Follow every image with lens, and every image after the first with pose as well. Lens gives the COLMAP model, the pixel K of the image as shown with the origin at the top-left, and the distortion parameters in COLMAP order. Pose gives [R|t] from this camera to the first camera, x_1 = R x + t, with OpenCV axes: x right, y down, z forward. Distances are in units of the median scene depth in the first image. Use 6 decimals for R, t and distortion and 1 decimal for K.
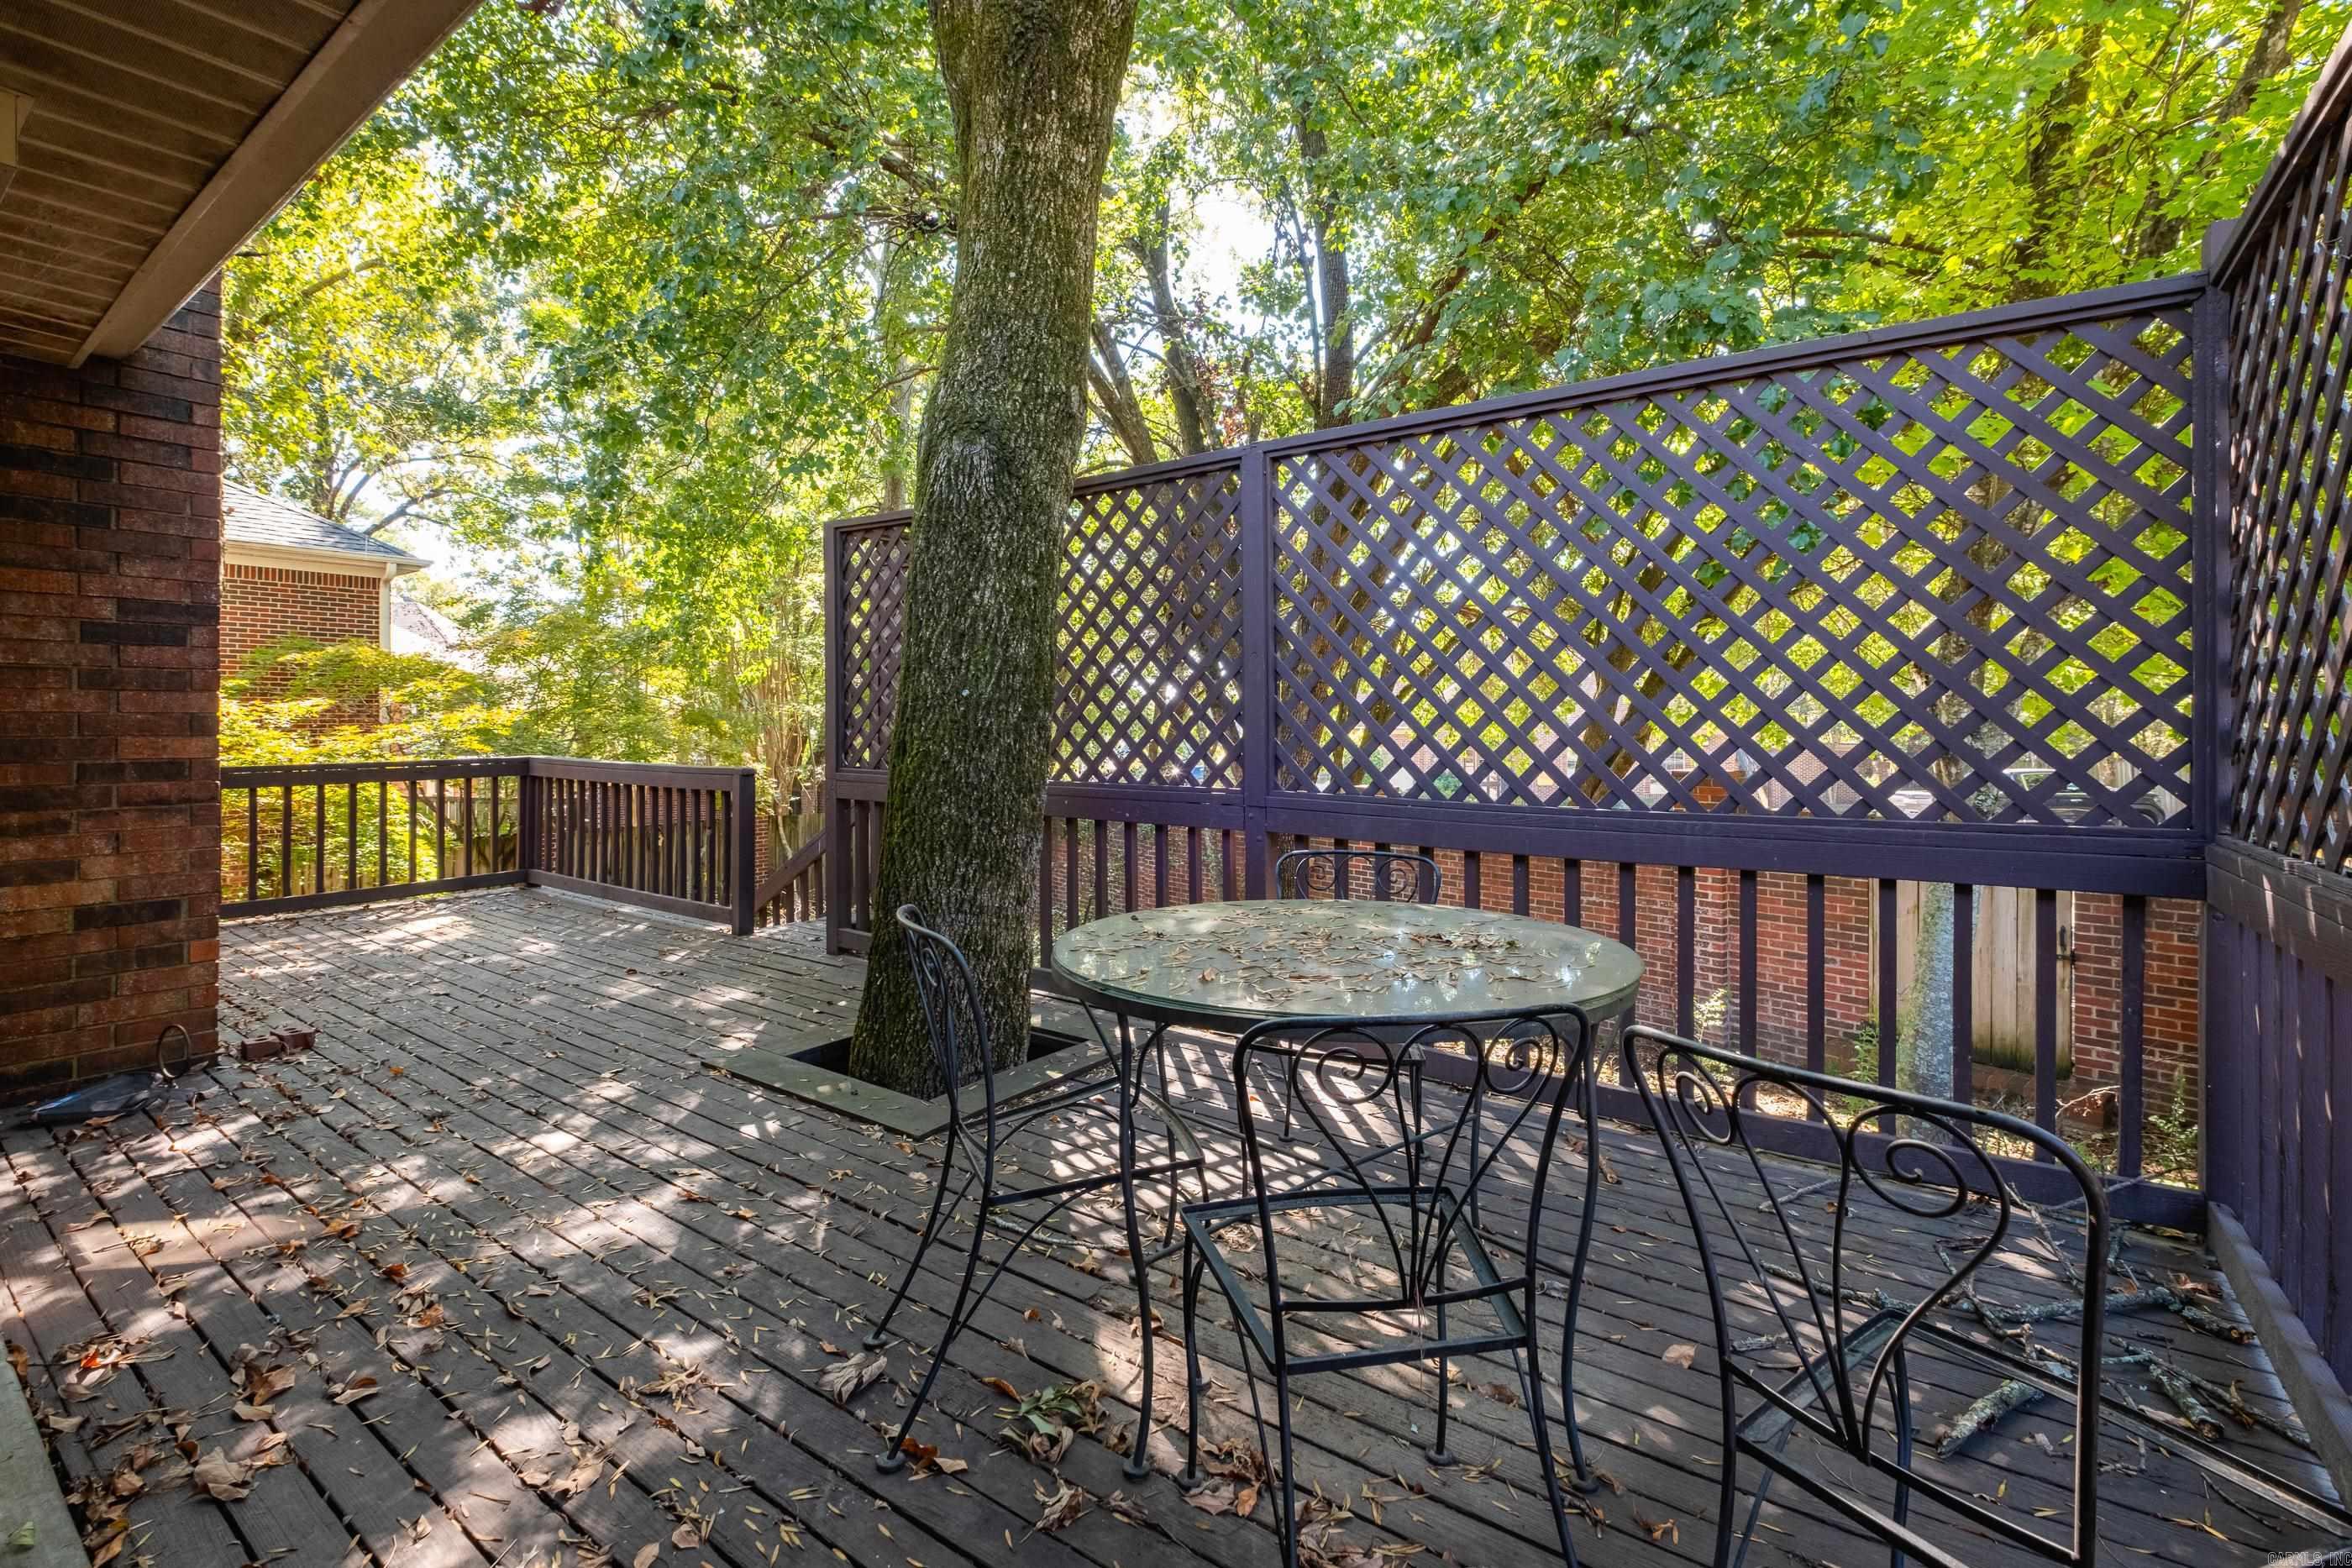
lens RADIAL K [[1009.7, 0, 1173.1], [0, 1009.7, 780.3], [0, 0, 1]] dist [-0.003085, -0.000907]
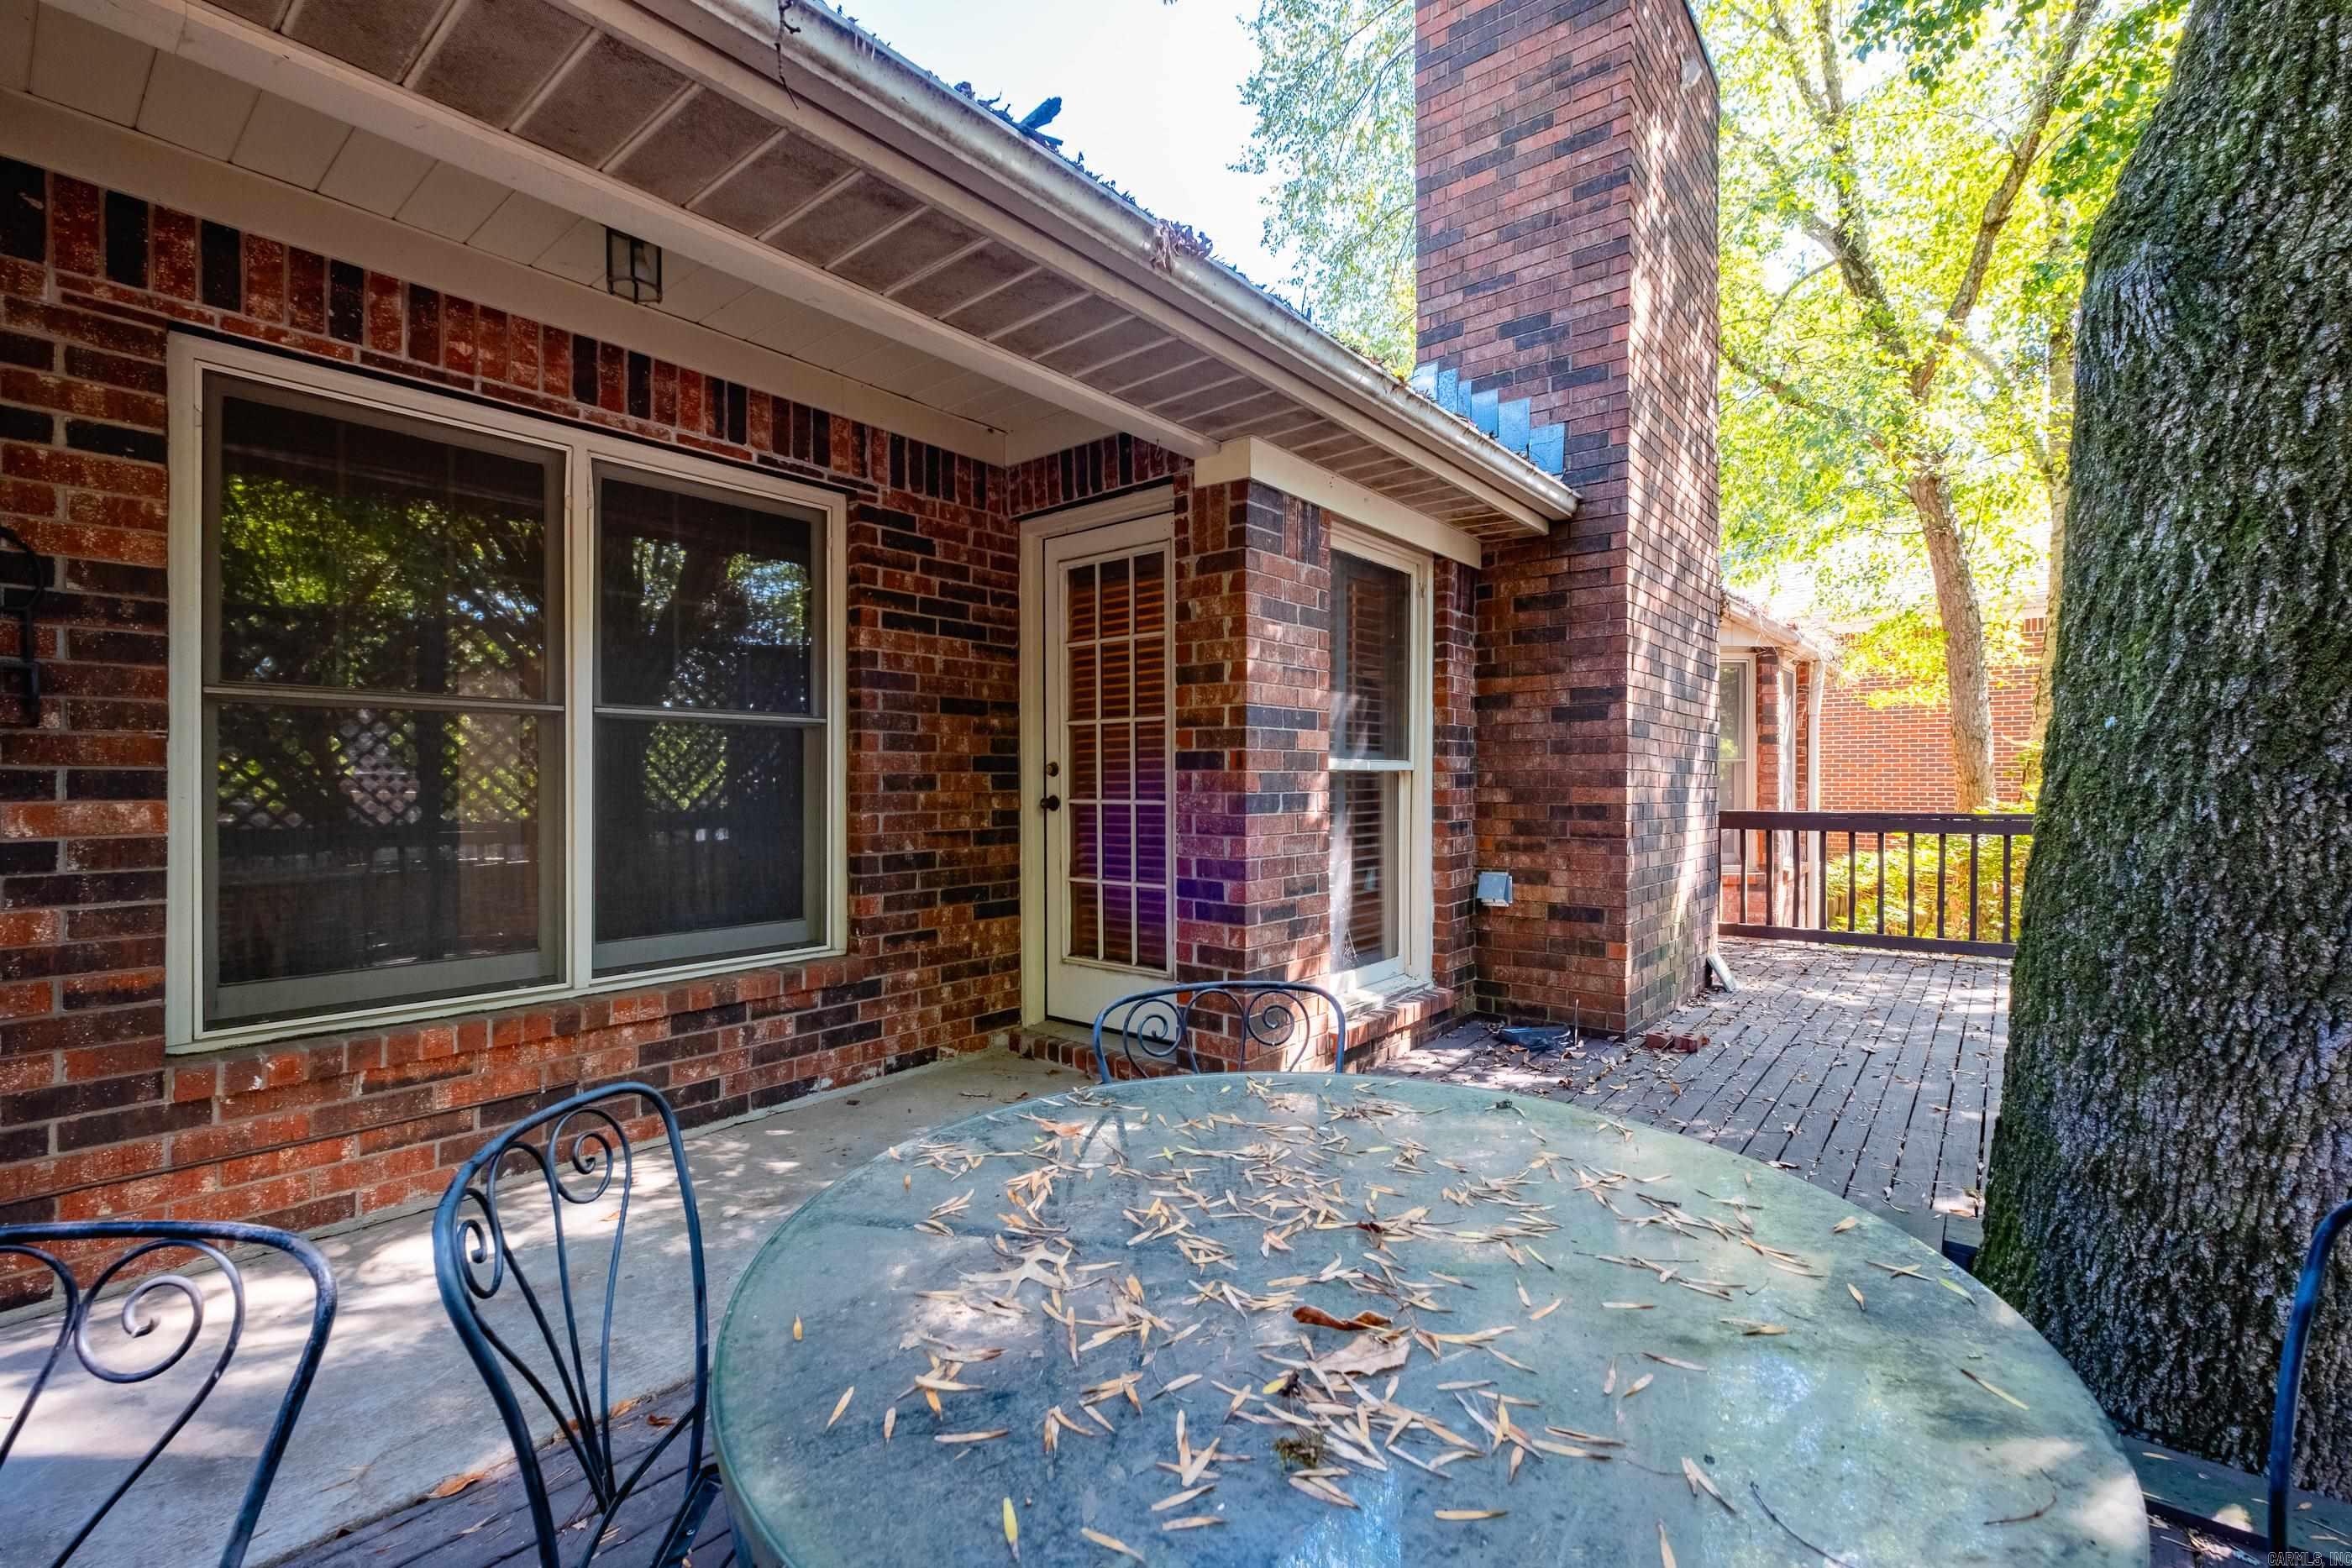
lens RADIAL K [[1009.7, 0, 1174.2], [0, 1009.7, 802.7], [0, 0, 1]] dist [-0.003085, -0.000907]
pose [[-0.074874, 0.024926, -0.996881, 0.387192], [-0.041464, 0.998745, 0.028087, -0.037048], [0.996331, 0.043438, -0.073746, 0.537284]]
